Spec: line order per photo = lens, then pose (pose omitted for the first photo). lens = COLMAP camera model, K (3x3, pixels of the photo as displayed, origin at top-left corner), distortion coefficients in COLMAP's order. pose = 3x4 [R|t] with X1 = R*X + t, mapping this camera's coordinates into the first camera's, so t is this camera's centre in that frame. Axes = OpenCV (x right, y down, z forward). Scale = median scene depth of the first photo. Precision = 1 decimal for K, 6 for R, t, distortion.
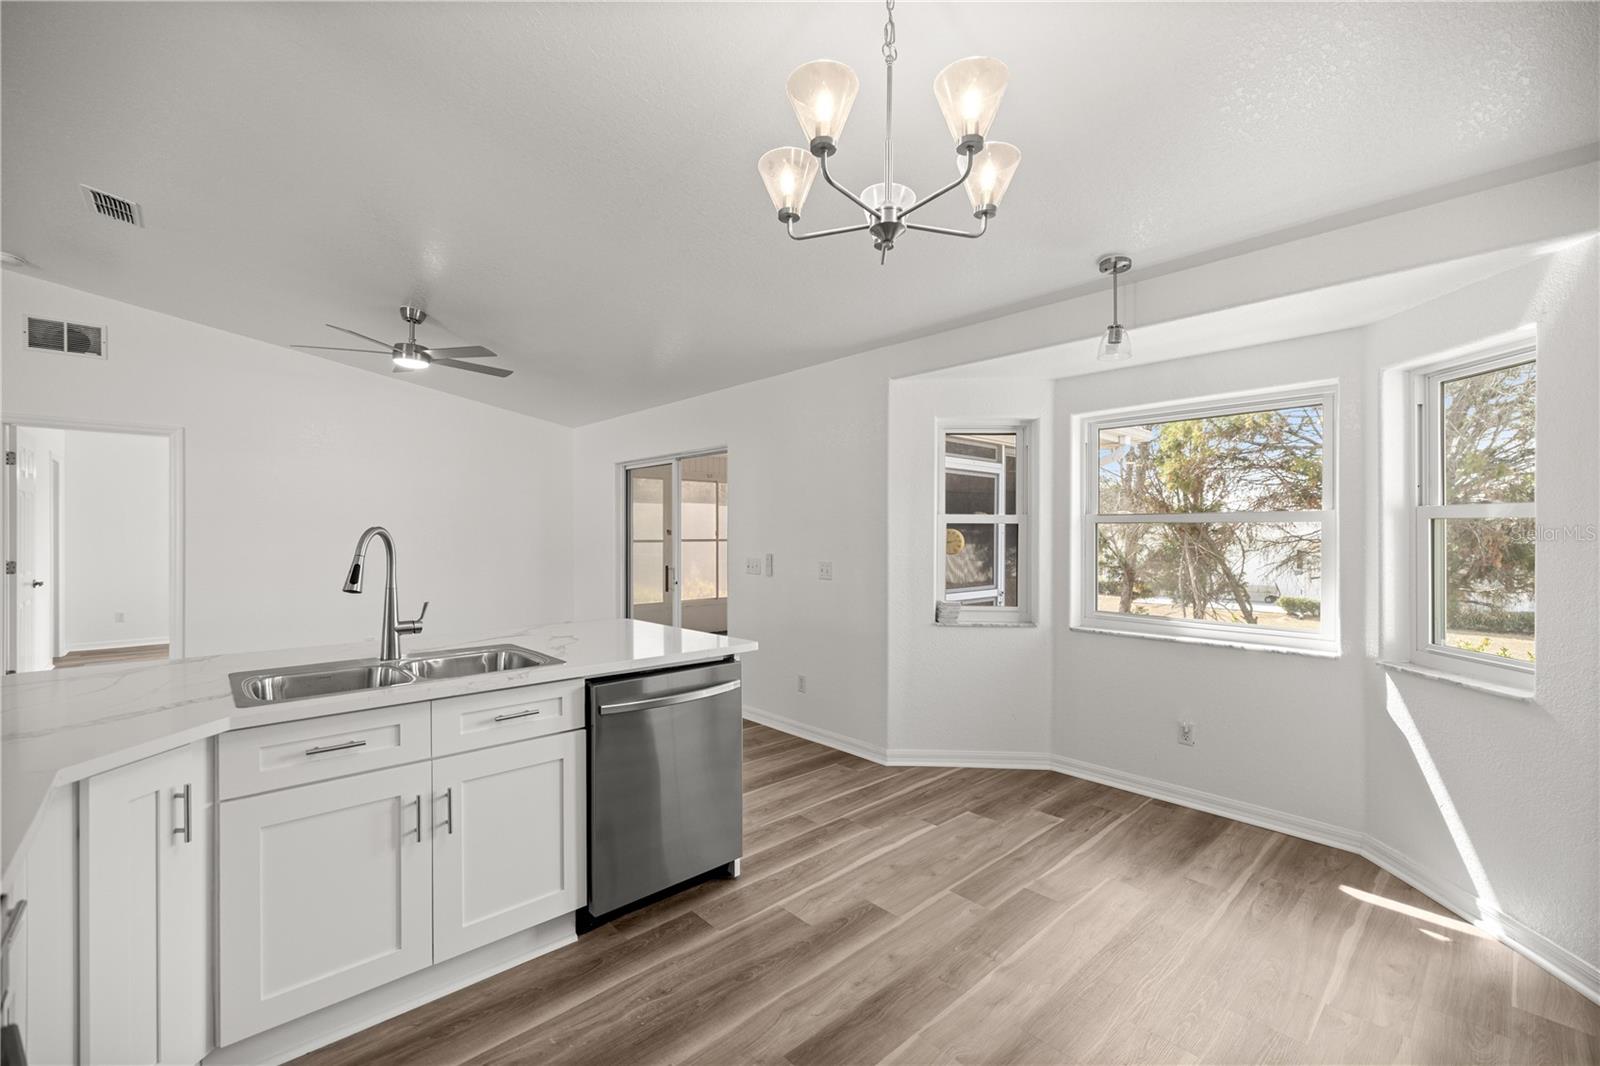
lens RADIAL K [[673.0, 0, 800.0], [0, 673.0, 533.0], [0, 0, 1]] dist [0.002483, 0.000685]
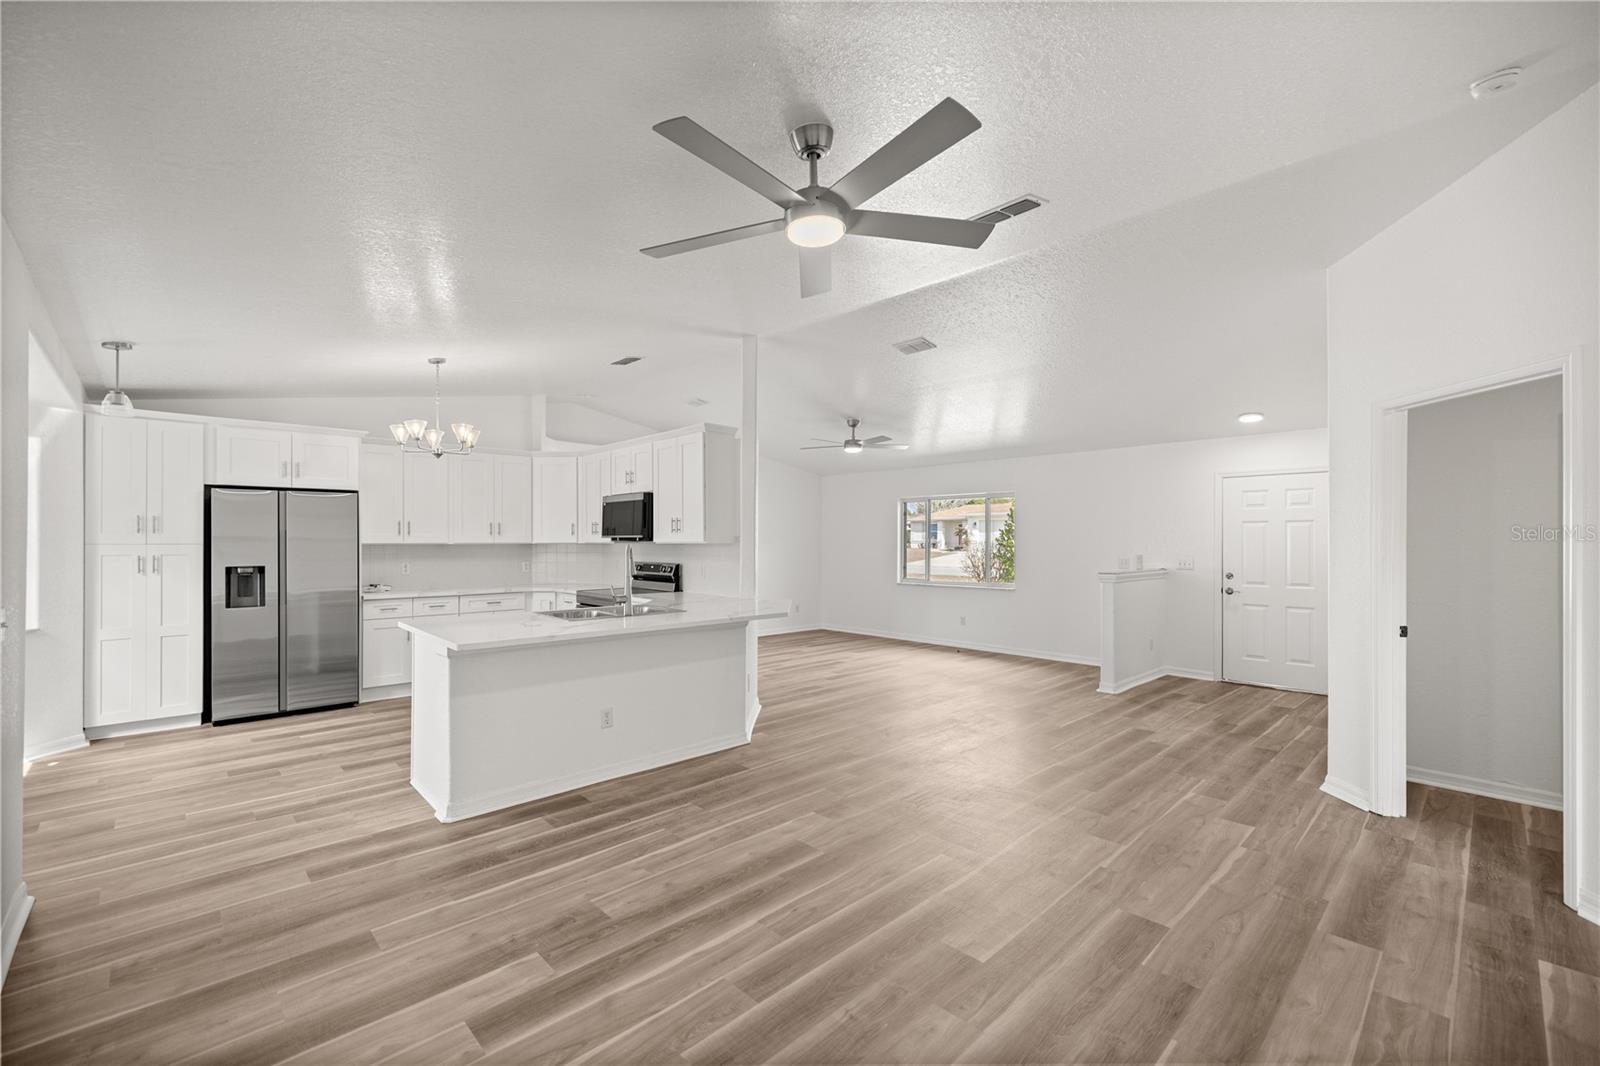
lens RADIAL K [[673.0, 0, 800.0], [0, 673.0, 533.0], [0, 0, 1]] dist [0.002483, 0.000685]
pose [[-0.999818, -0.004052, -0.018626, -0.743508], [-0.003868, 0.999944, -0.009873, -0.014319], [0.018665, -0.009799, -0.999778, 2.039641]]
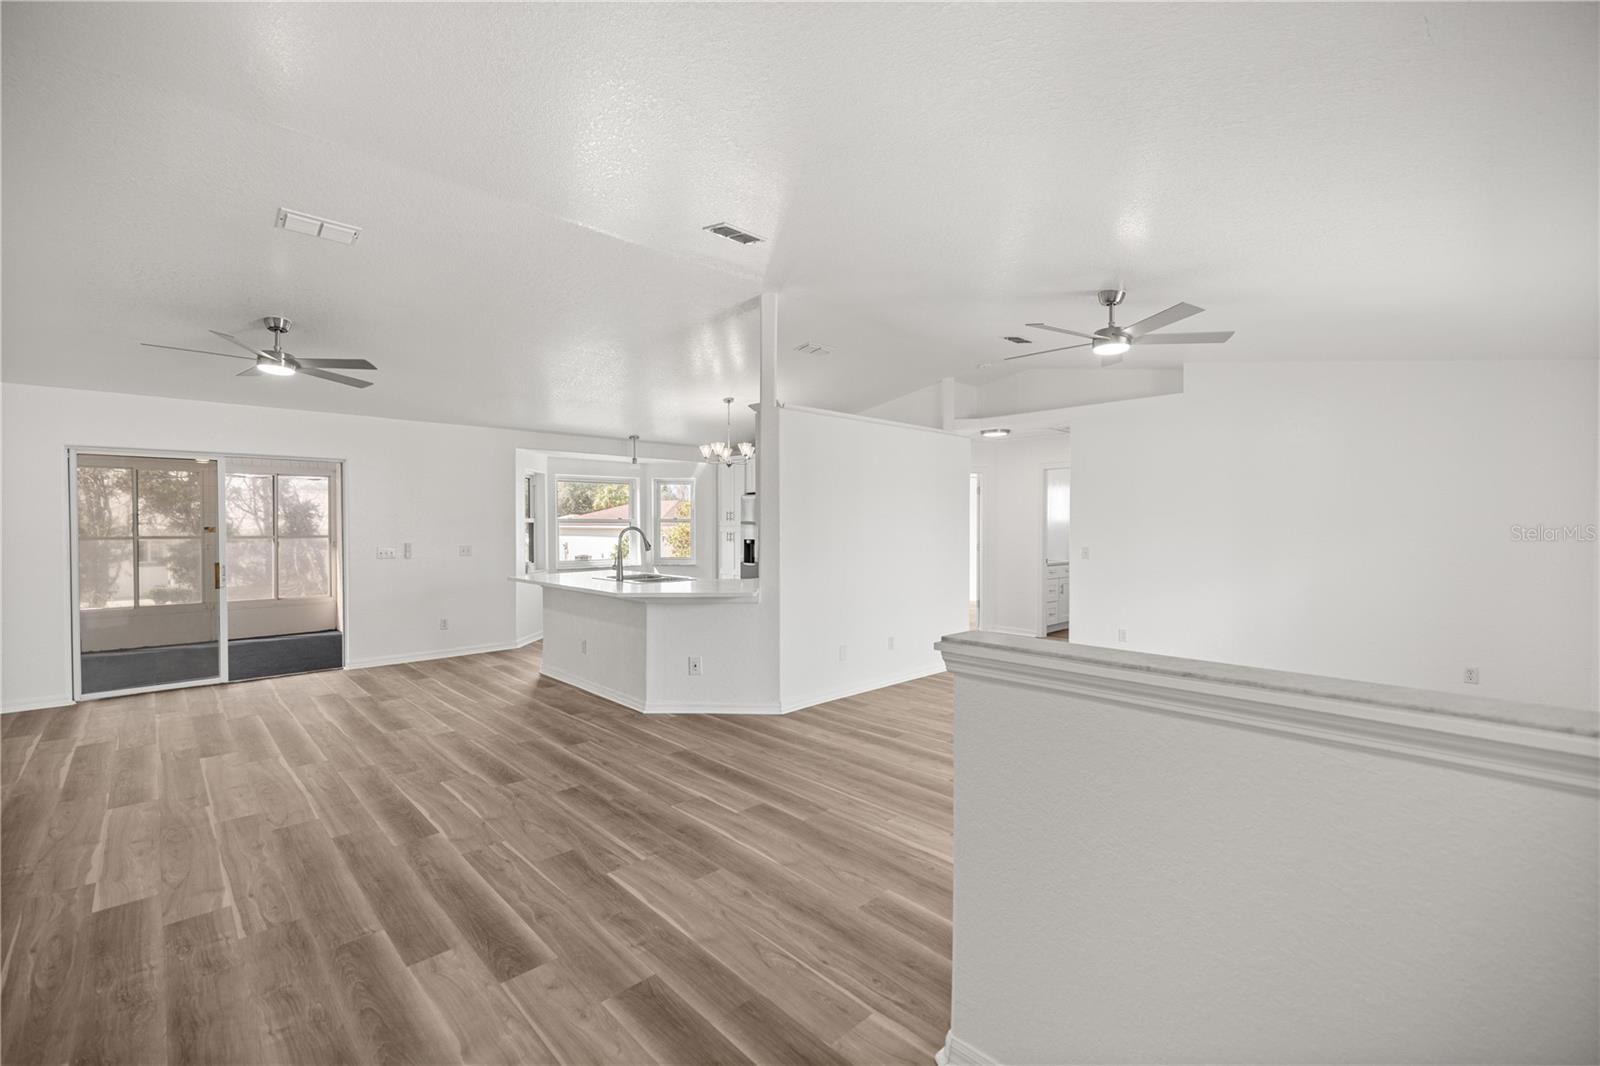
lens RADIAL K [[673.0, 0, 800.0], [0, 673.0, 533.0], [0, 0, 1]] dist [0.002483, 0.000685]
pose [[-0.018326, -0.016004, 0.999704, -2.197747], [0.003853, 0.999863, 0.016077, -0.015503], [-0.999825, 0.004147, -0.018262, 0.272101]]
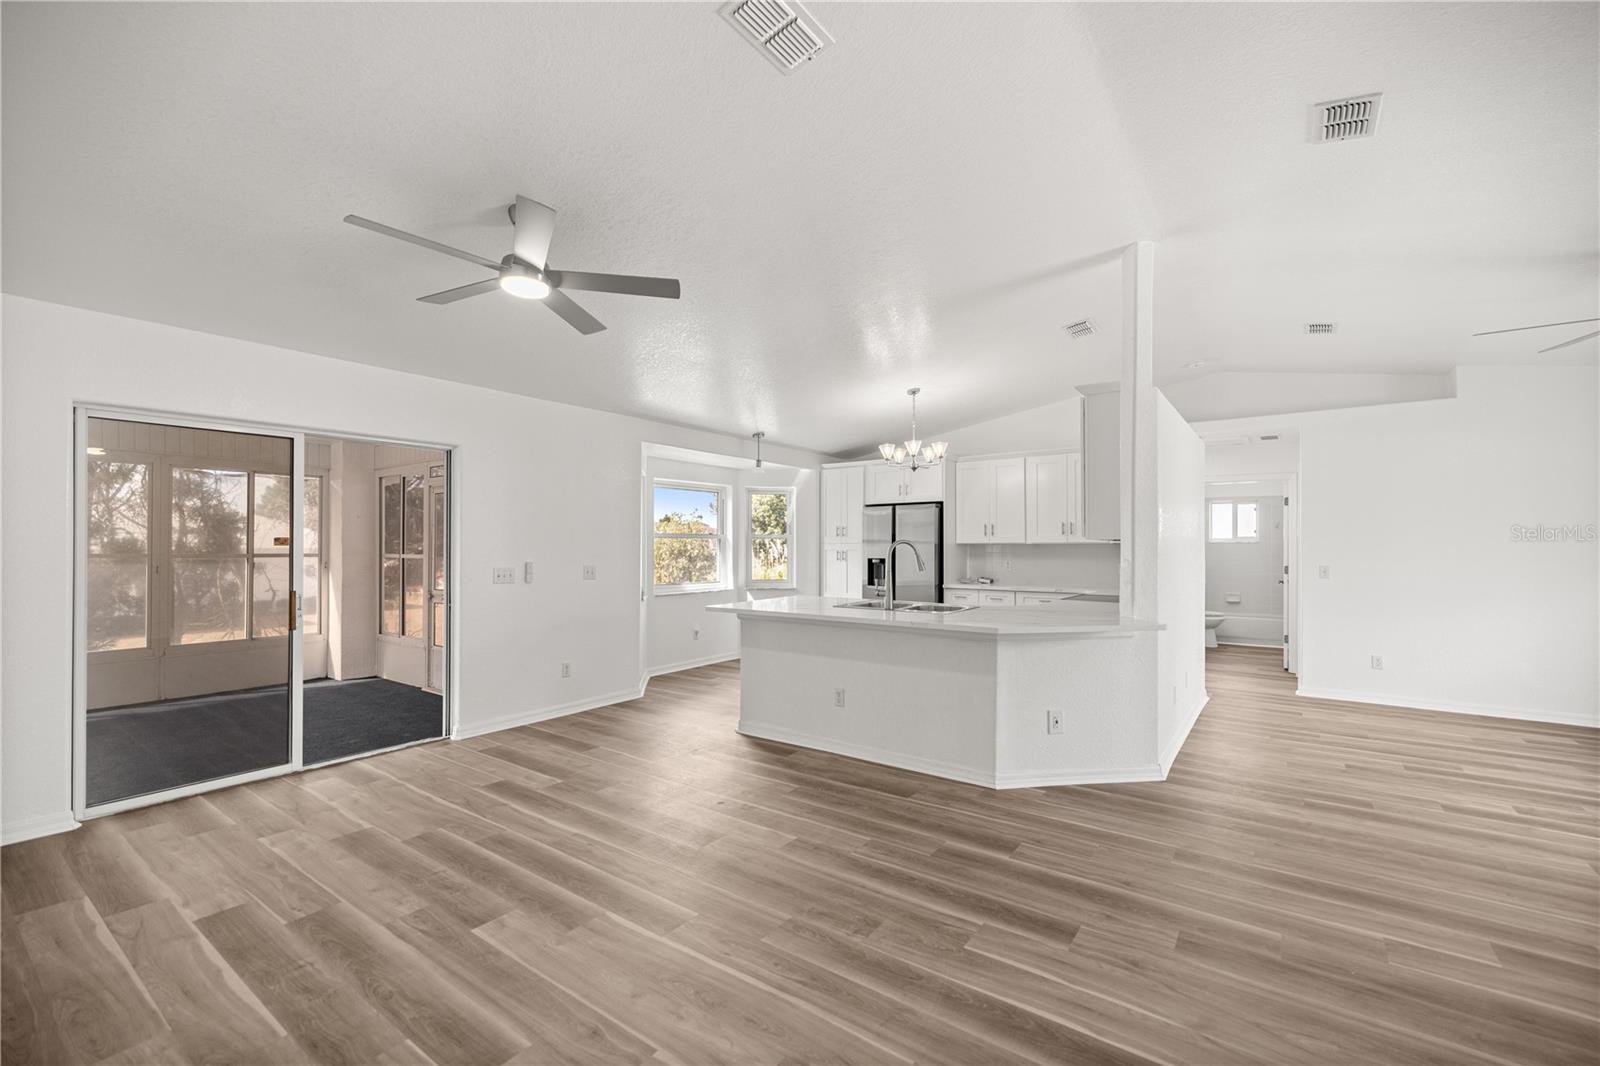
lens RADIAL K [[669.5, 0, 797.6], [0, 669.5, 542.1], [0, 0, 1]] dist [0.001817, 0.000078]
pose [[-0.193655, 0.003032, 0.981065, -1.711182], [-0.000106, 0.999995, -0.003111, 0.003992], [-0.981070, -0.000706, -0.193654, 1.151462]]
